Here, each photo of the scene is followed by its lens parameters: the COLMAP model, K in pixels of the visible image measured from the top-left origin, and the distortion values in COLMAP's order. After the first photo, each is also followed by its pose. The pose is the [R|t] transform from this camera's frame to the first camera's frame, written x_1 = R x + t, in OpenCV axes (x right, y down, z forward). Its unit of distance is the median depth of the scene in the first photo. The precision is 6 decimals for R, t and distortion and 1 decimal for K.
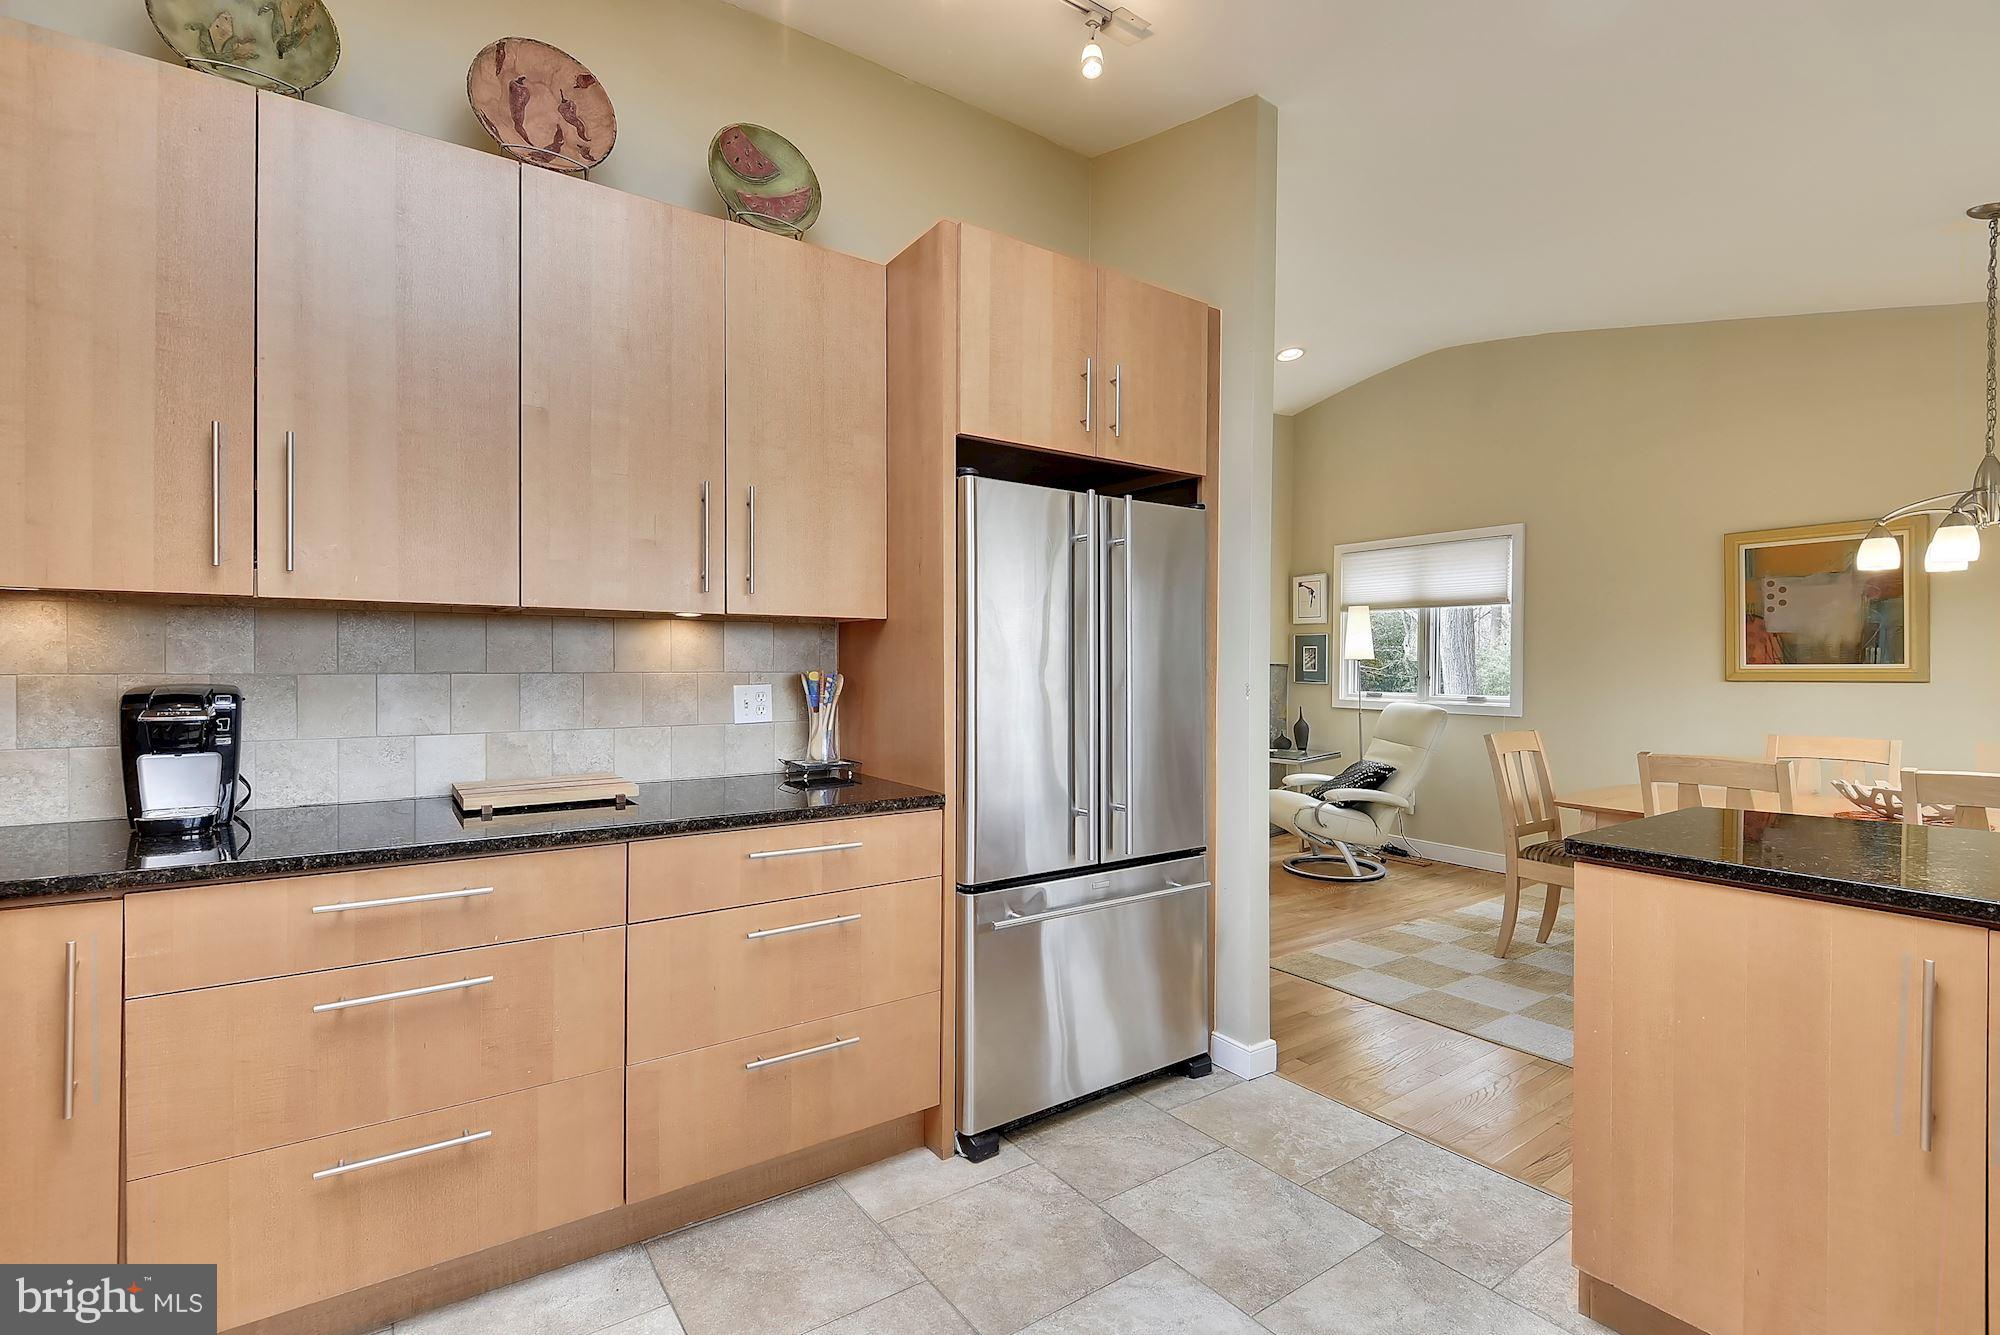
lens RADIAL K [[906.4, 0, 1007.2], [0, 906.4, 683.4], [0, 0, 1]] dist [0.000030, -0.010461]
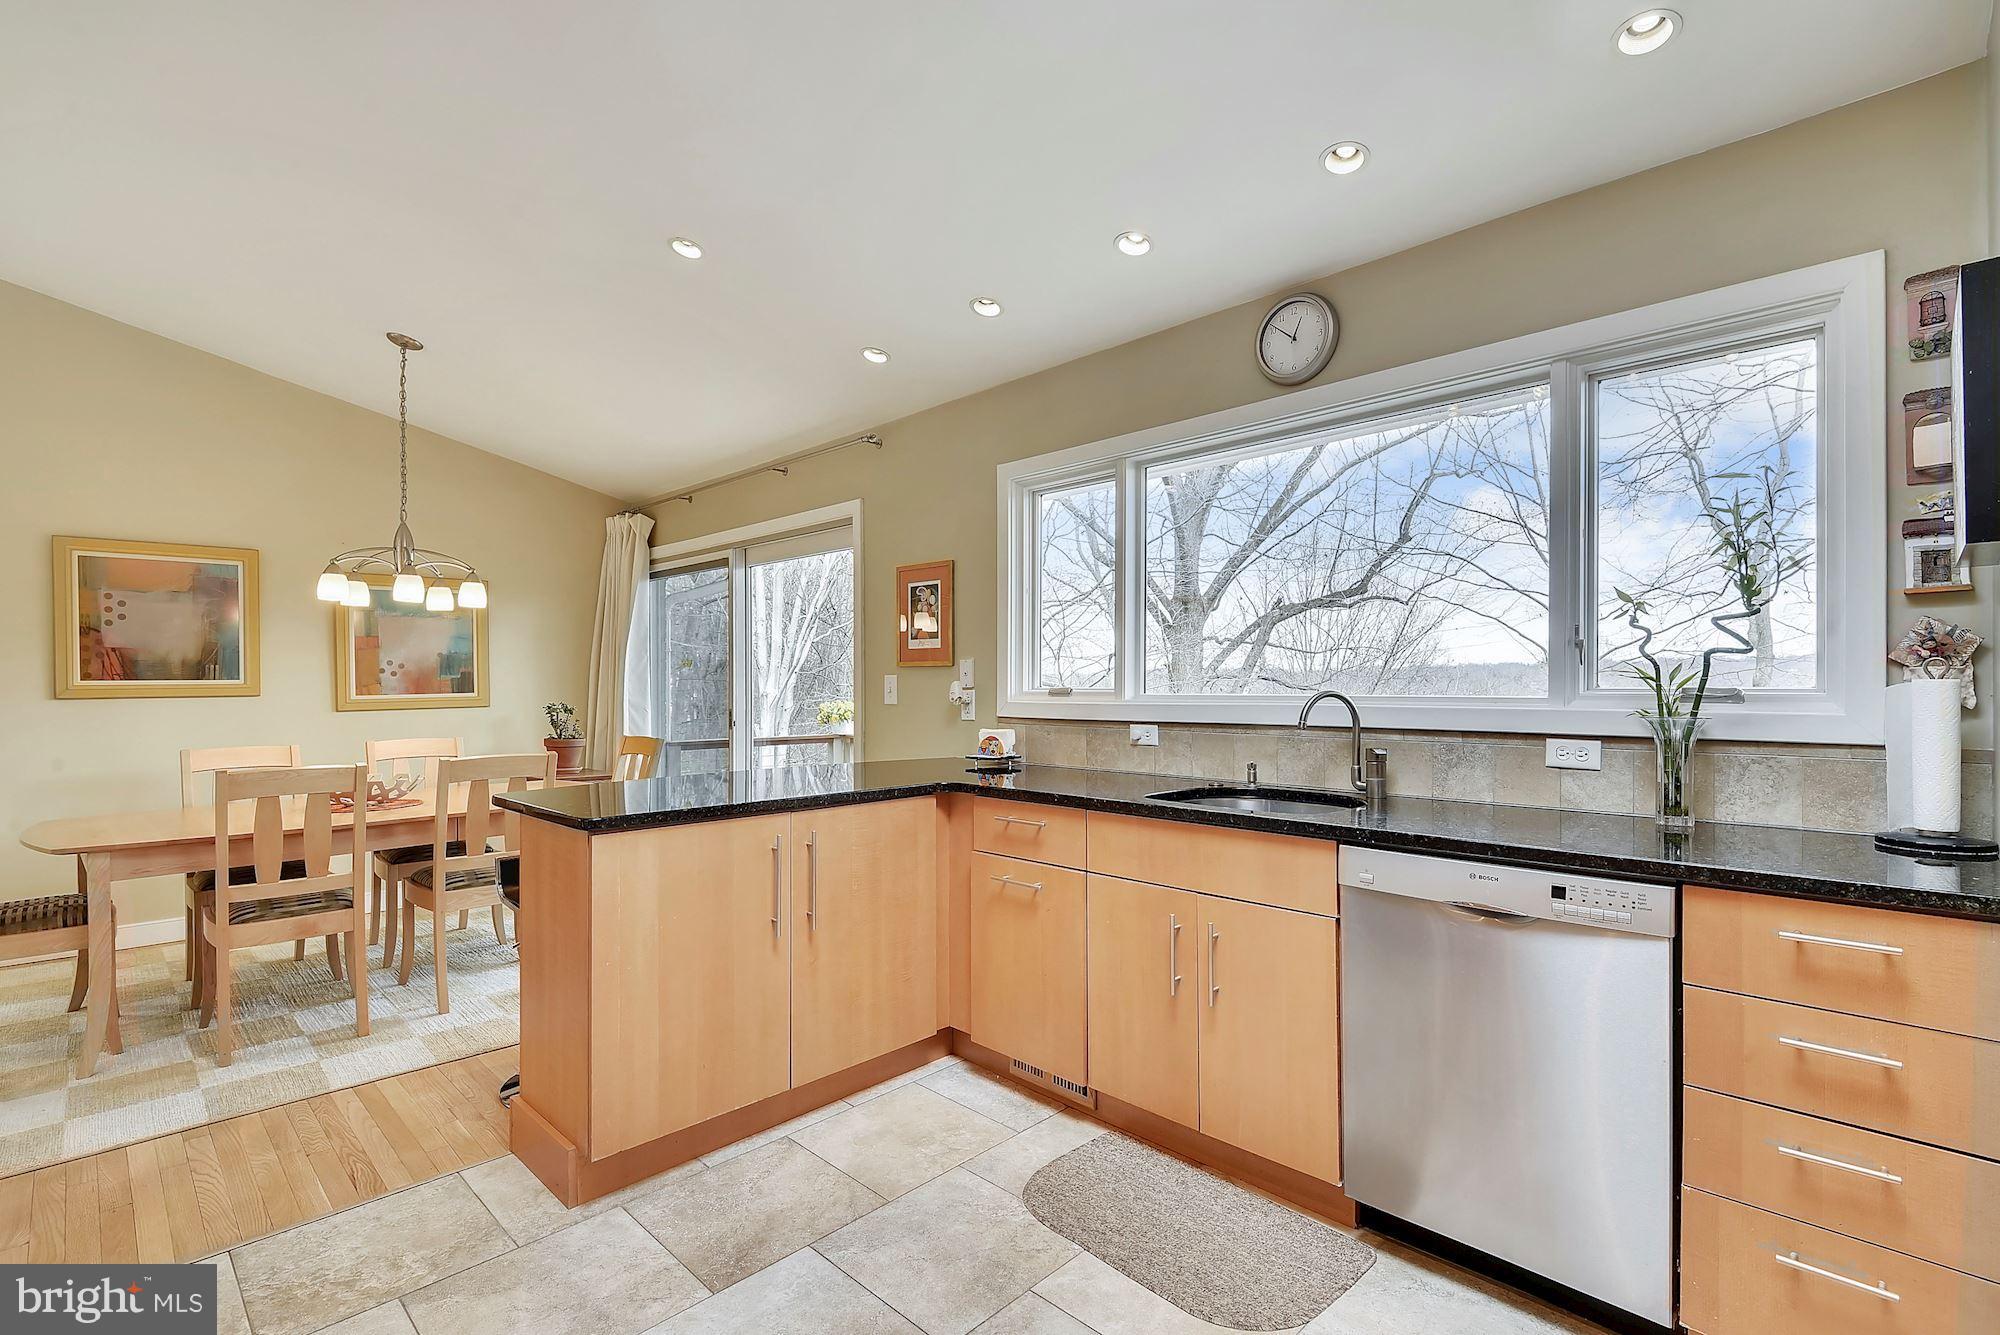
lens RADIAL K [[906.4, 0, 1007.2], [0, 906.4, 683.4], [0, 0, 1]] dist [0.000030, -0.010461]
pose [[-0.192497, 0.000188, 0.981298, -0.269485], [0.020250, 0.999788, 0.003781, -0.002356], [-0.981089, 0.020599, -0.192460, 0.252585]]
